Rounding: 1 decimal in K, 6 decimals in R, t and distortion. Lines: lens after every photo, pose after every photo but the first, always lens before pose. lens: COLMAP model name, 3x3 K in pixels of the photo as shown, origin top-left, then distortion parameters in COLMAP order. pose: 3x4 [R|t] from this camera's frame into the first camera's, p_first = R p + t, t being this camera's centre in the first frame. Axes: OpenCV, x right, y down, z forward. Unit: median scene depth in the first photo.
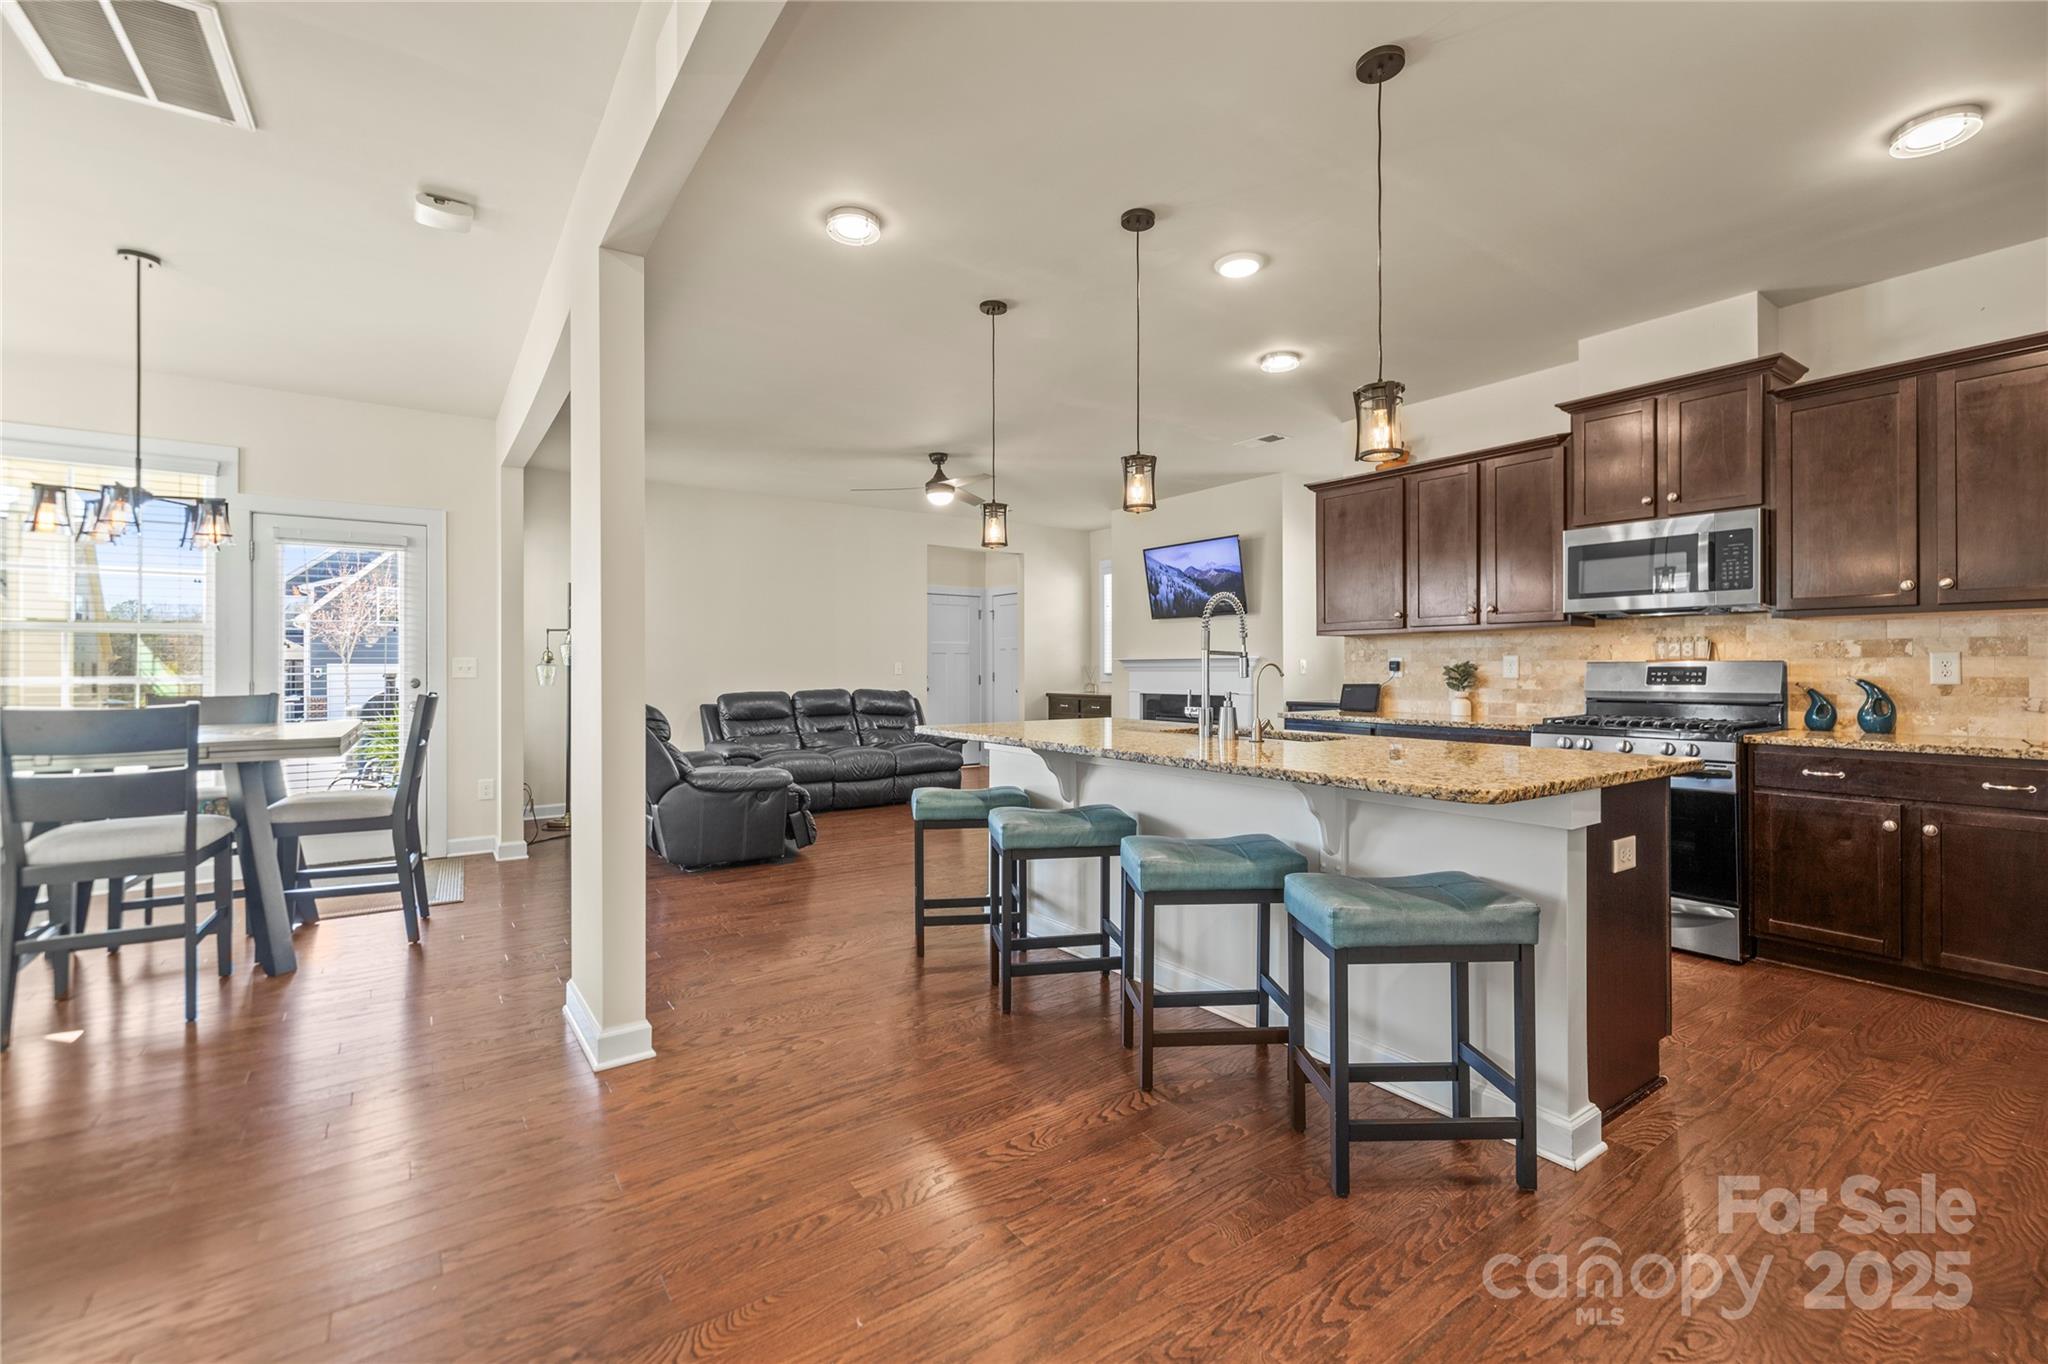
lens RADIAL K [[875.3, 0, 1028.4], [0, 875.3, 668.6], [0, 0, 1]] dist [0.000354, -0.000114]
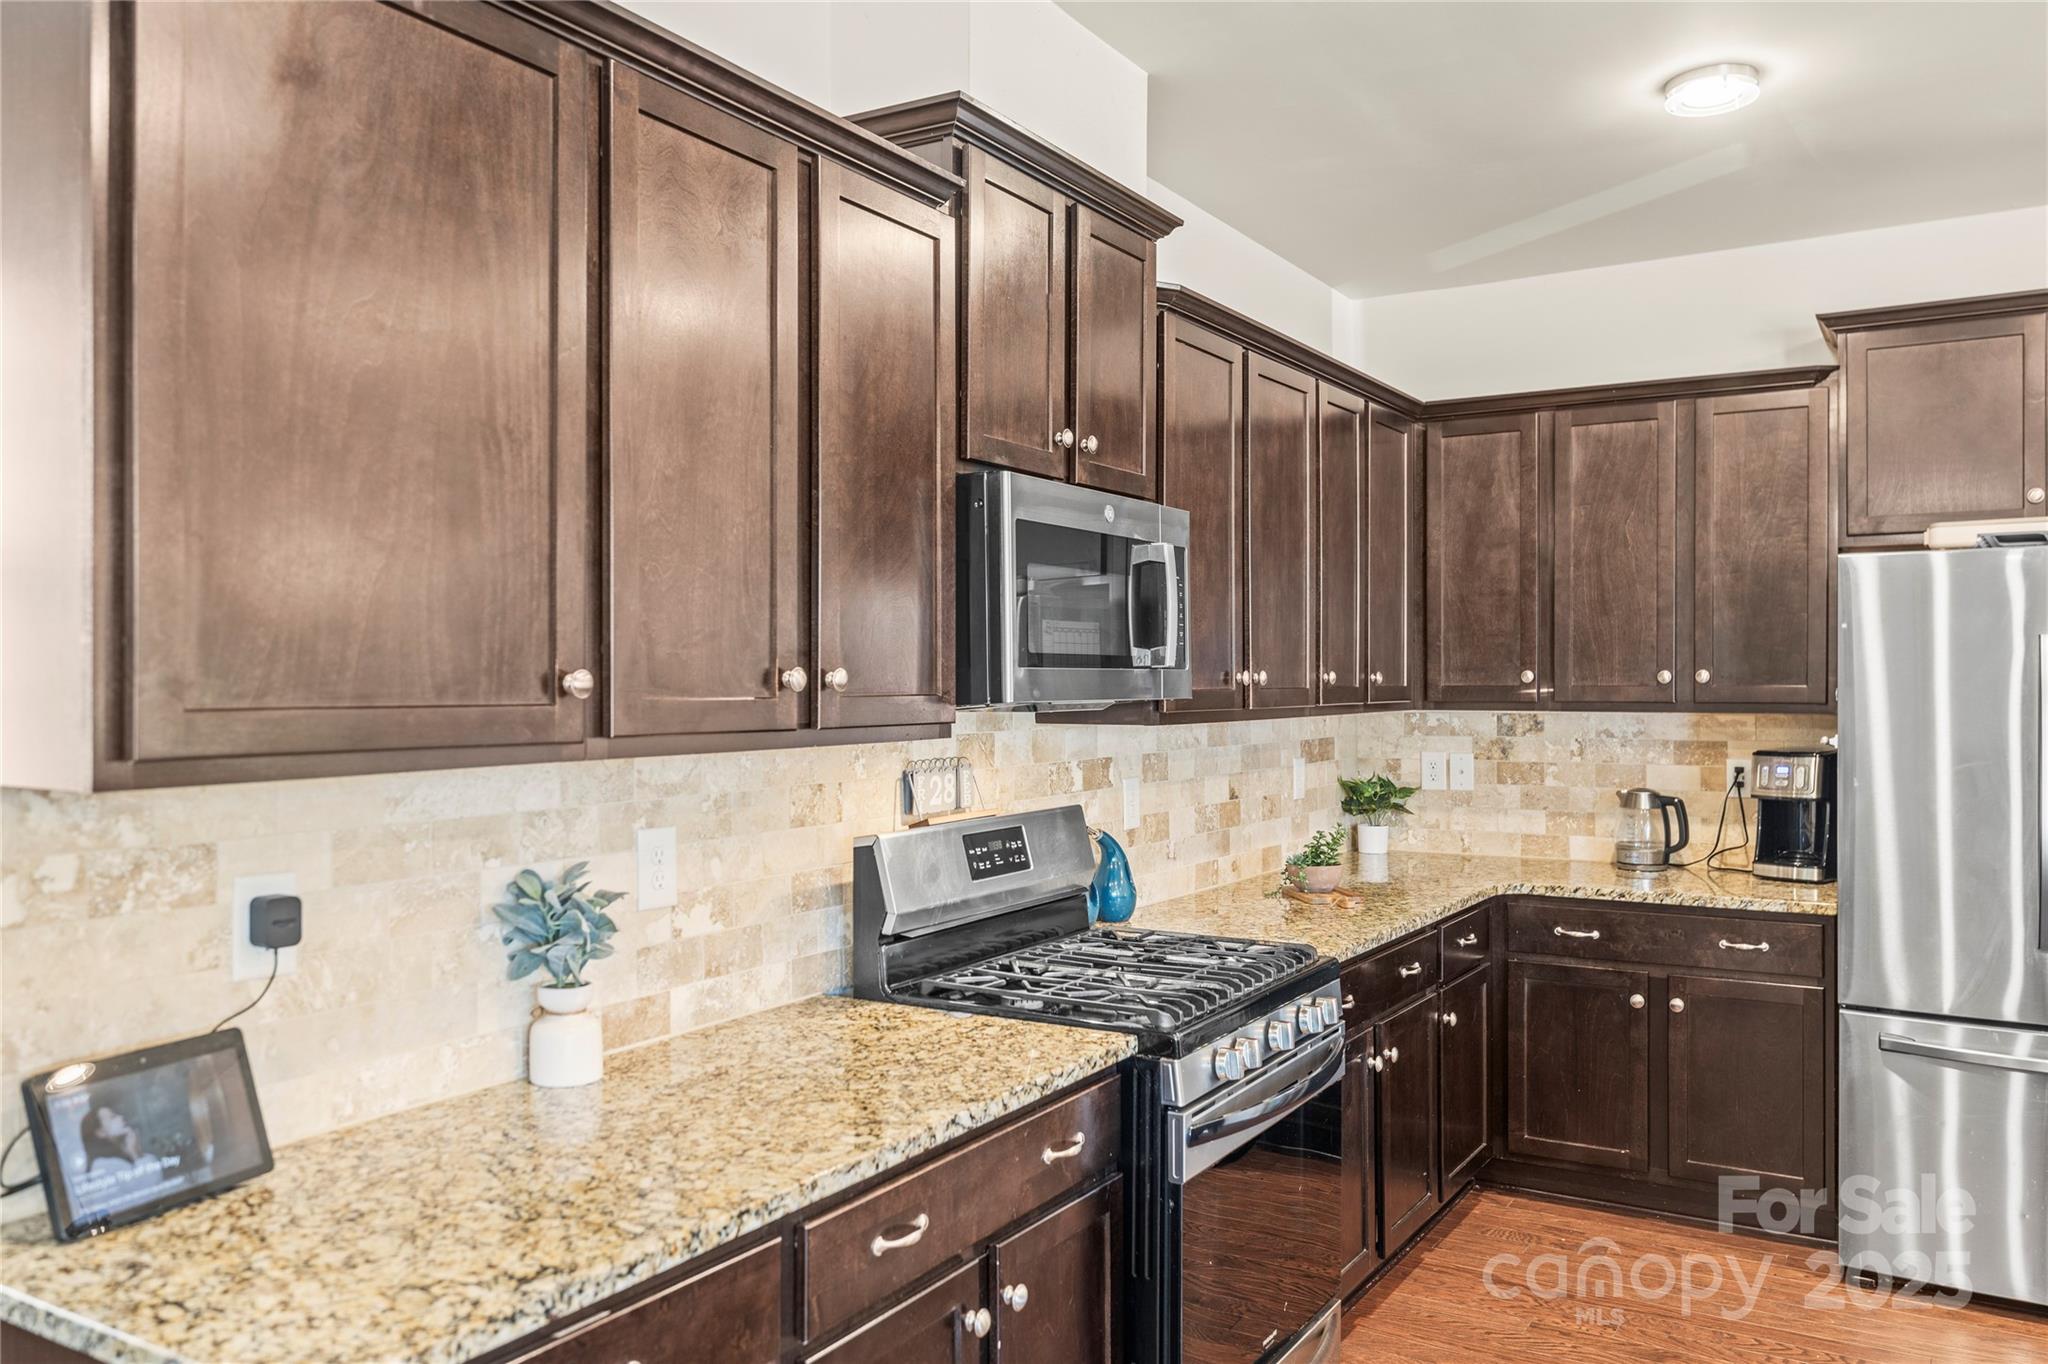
lens RADIAL K [[1543.6, 0, 1022.9], [0, 1543.6, 682.2], [0, 0, 1]] dist [0.007136, 0.000851]
pose [[-0.398083, 0.000948, 0.917349, 0.037580], [0.000222, 1.000000, -0.000937, -0.062745], [-0.917349, -0.000169, -0.398083, 1.095477]]
